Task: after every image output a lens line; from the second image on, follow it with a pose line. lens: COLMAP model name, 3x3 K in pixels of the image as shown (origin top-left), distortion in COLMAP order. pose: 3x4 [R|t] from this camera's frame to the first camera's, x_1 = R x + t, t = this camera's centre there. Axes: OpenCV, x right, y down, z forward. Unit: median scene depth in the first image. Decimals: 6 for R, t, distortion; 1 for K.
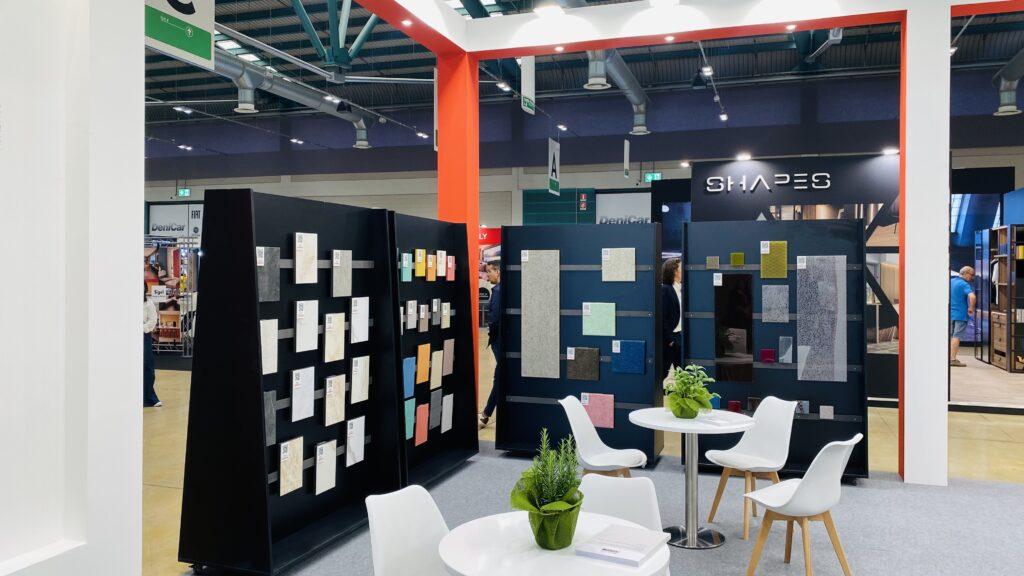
lens RADIAL K [[796.3, 0, 505.4], [0, 796.3, 275.4], [0, 0, 1]] dist [0.096635, -0.008057]
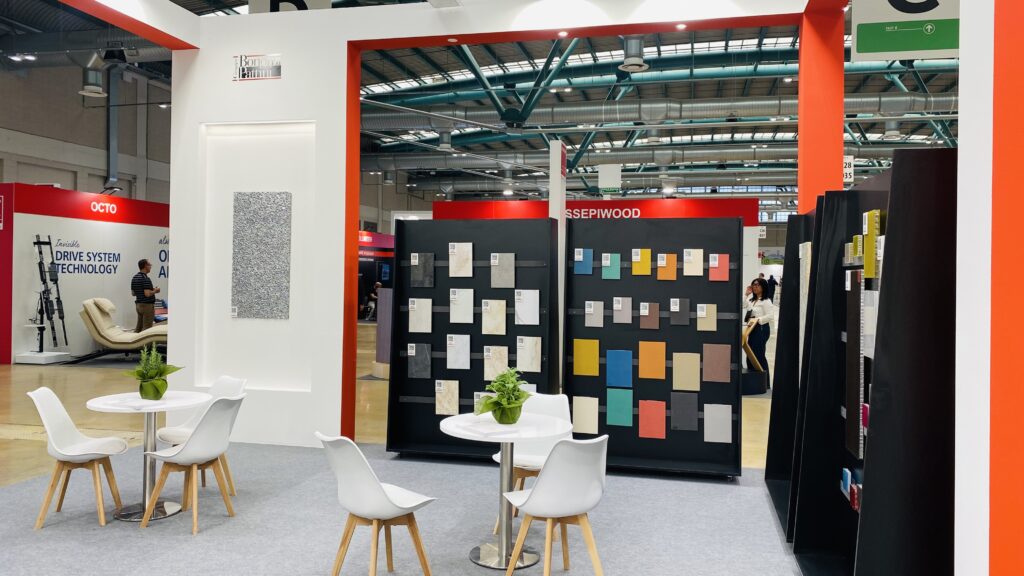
lens RADIAL K [[796.3, 0, 505.4], [0, 796.3, 275.4], [0, 0, 1]] dist [0.096635, -0.008057]
pose [[0.085535, 0.001123, -0.996335, 1.160475], [-0.018785, 0.999823, -0.000486, 0.006570], [0.996158, 0.018758, 0.085541, 0.919409]]
